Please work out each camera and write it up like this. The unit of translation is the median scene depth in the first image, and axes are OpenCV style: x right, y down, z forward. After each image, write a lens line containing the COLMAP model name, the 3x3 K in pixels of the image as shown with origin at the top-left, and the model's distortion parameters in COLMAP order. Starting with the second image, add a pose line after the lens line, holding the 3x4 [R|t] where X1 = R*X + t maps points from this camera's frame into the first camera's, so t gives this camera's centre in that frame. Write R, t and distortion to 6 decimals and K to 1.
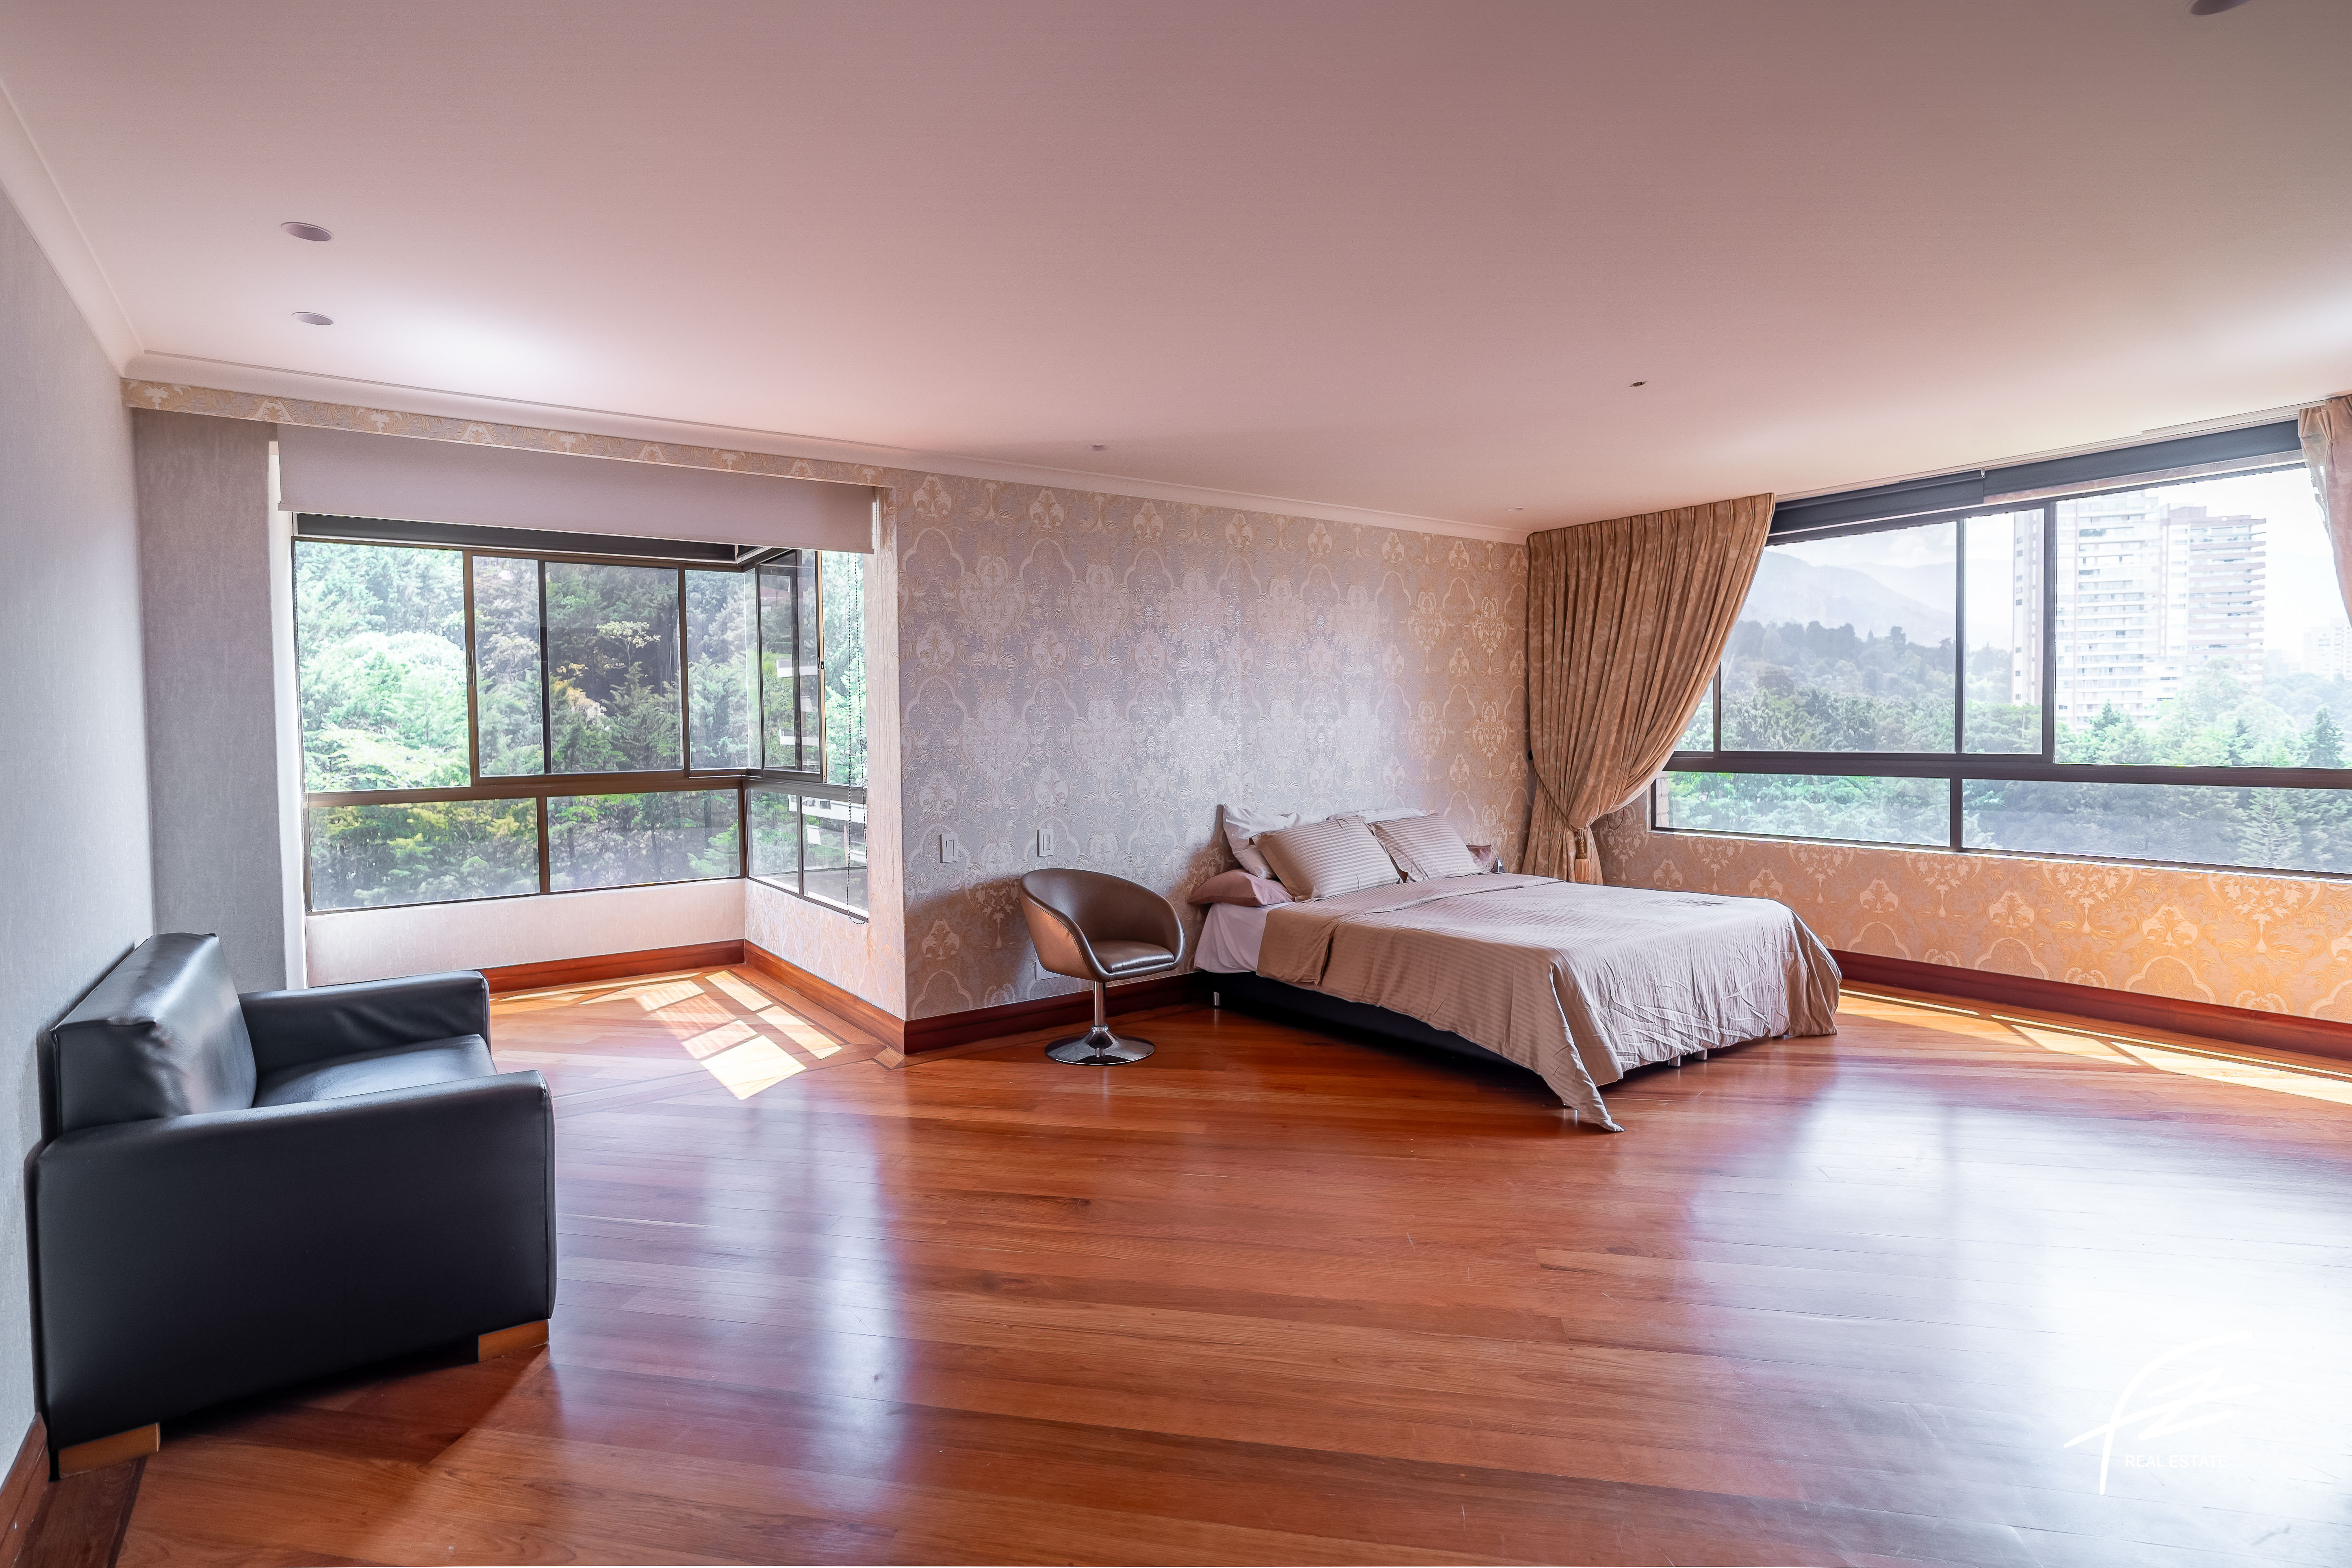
lens RADIAL K [[1122.1, 0, 1084.2], [0, 1122.1, 764.3], [0, 0, 1]] dist [0.010336, 0.000083]
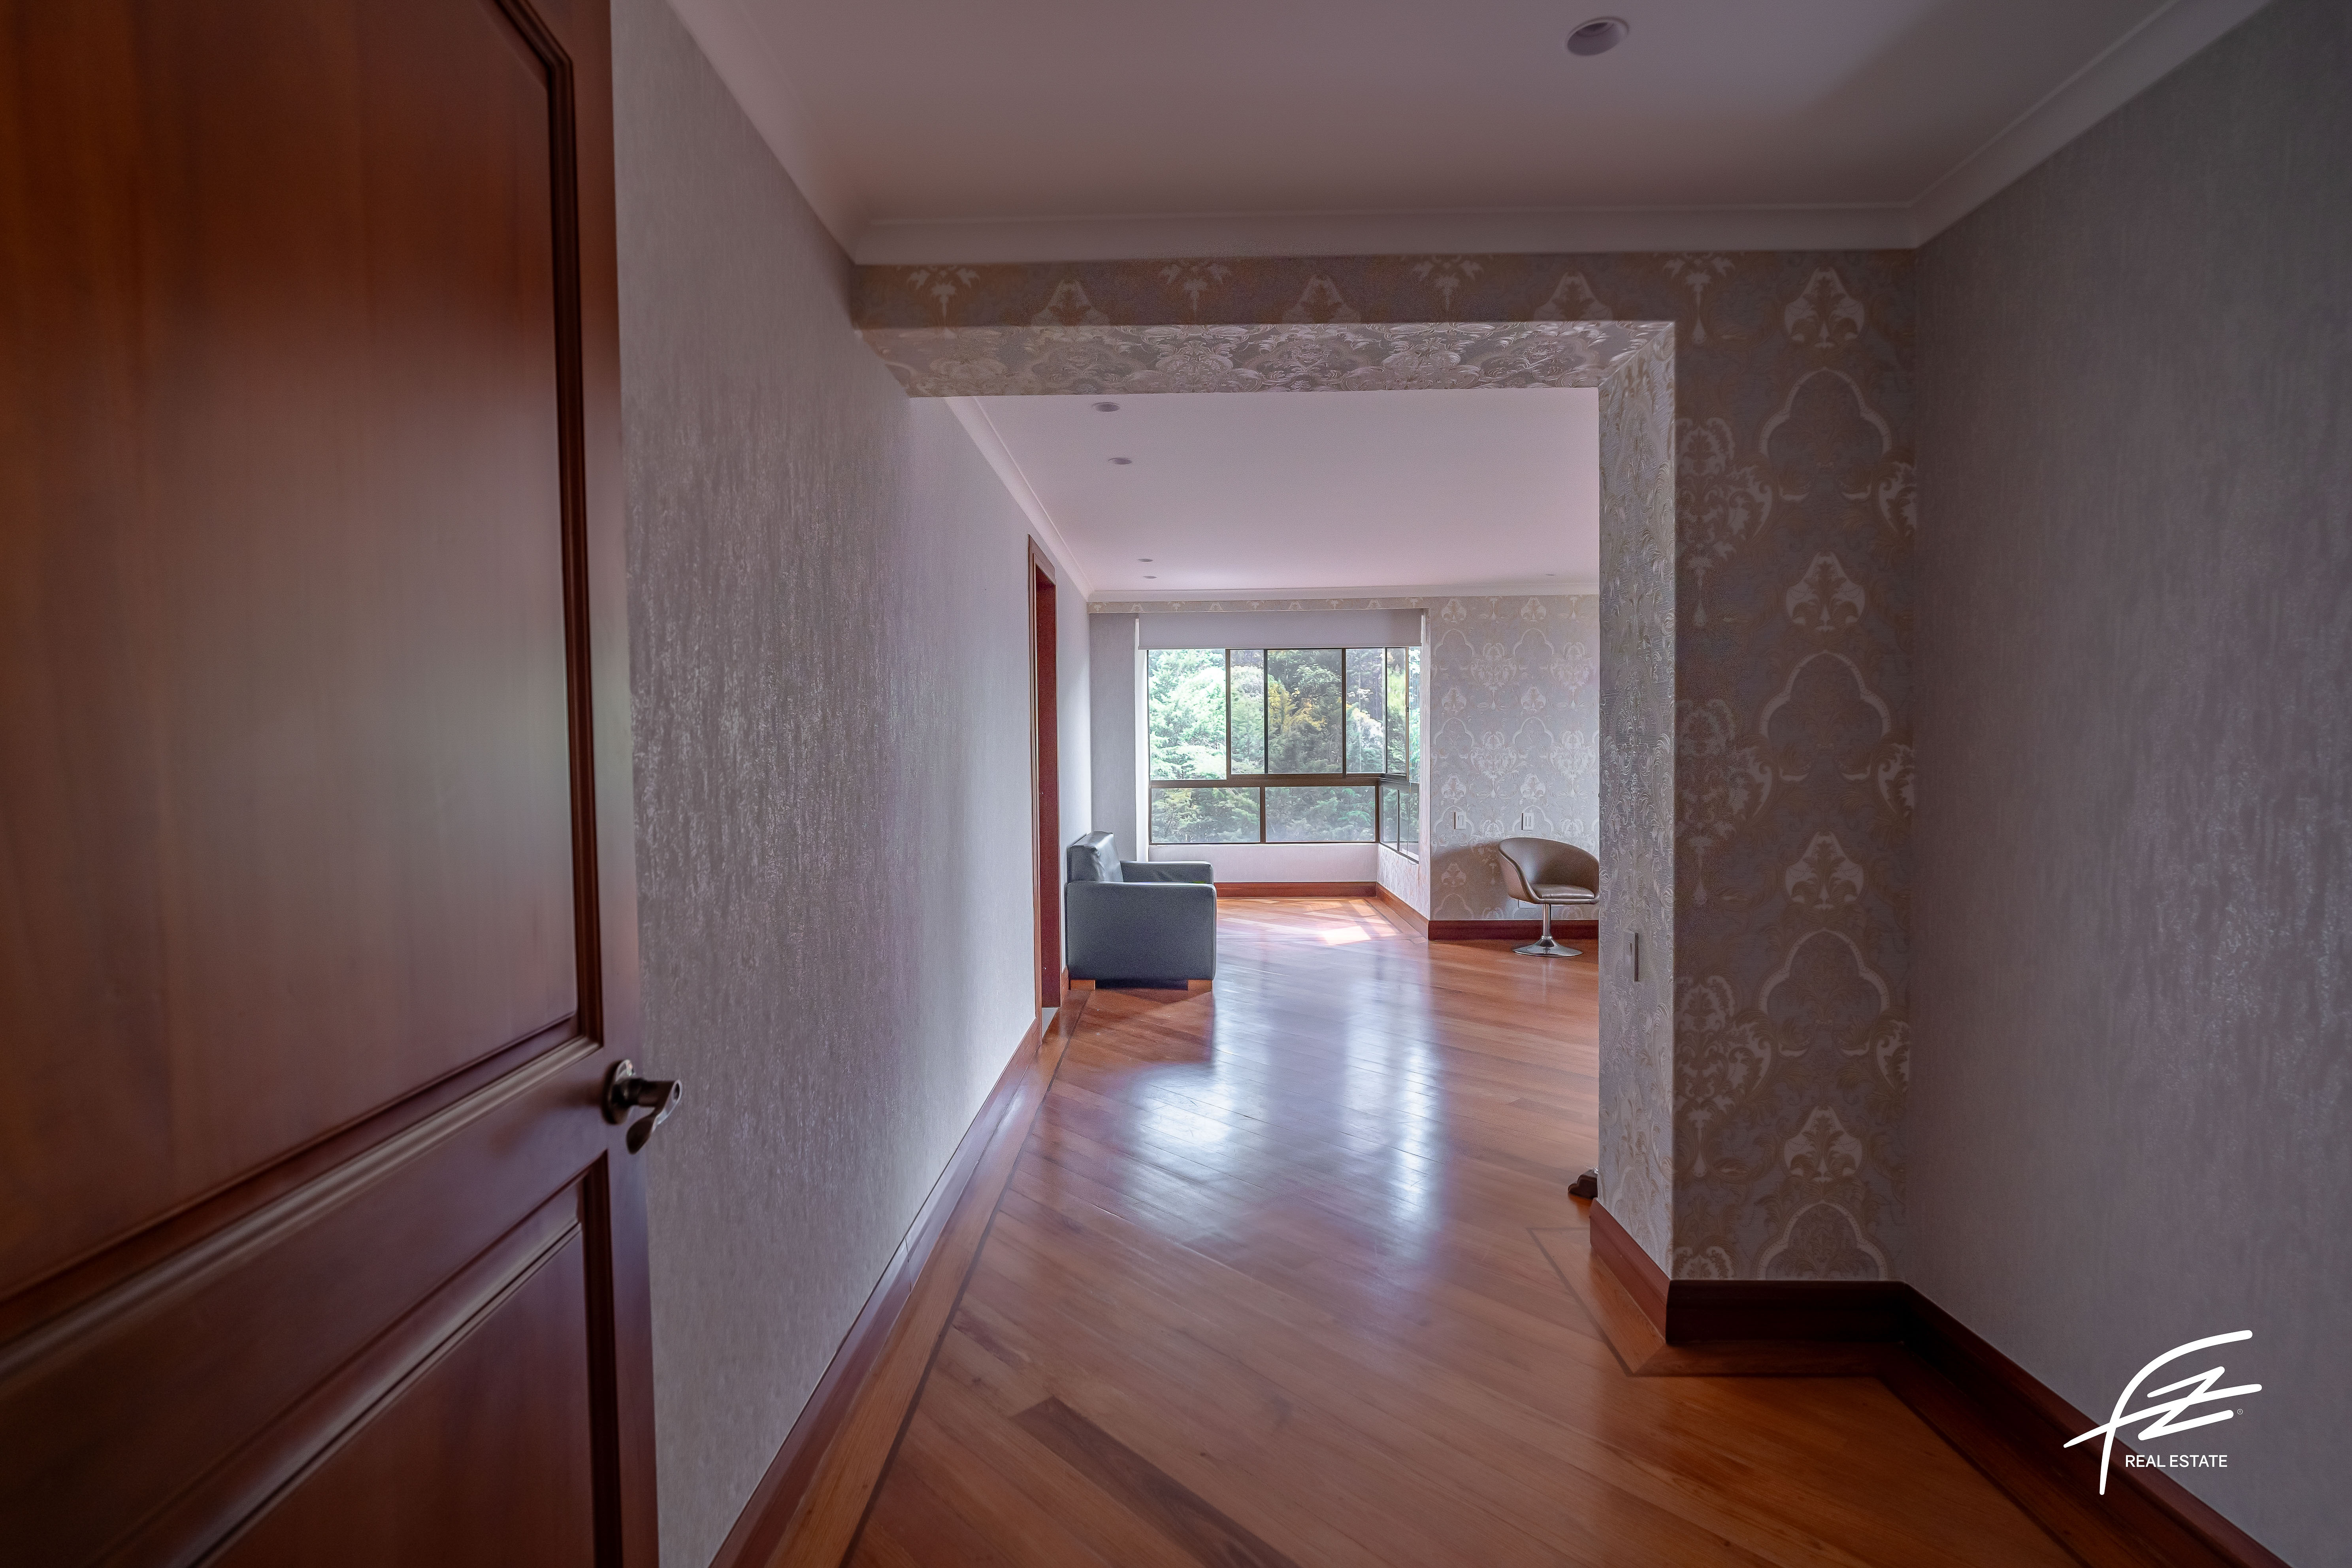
lens RADIAL K [[1148.7, 0, 1168.2], [0, 1148.7, 781.3], [0, 0, 1]] dist [0.002655, -0.000222]
pose [[0.820742, 0.021202, -0.570905, 0.482184], [-0.021435, 0.999750, 0.006313, 0.014354], [0.570896, 0.007056, 0.820992, -0.627737]]
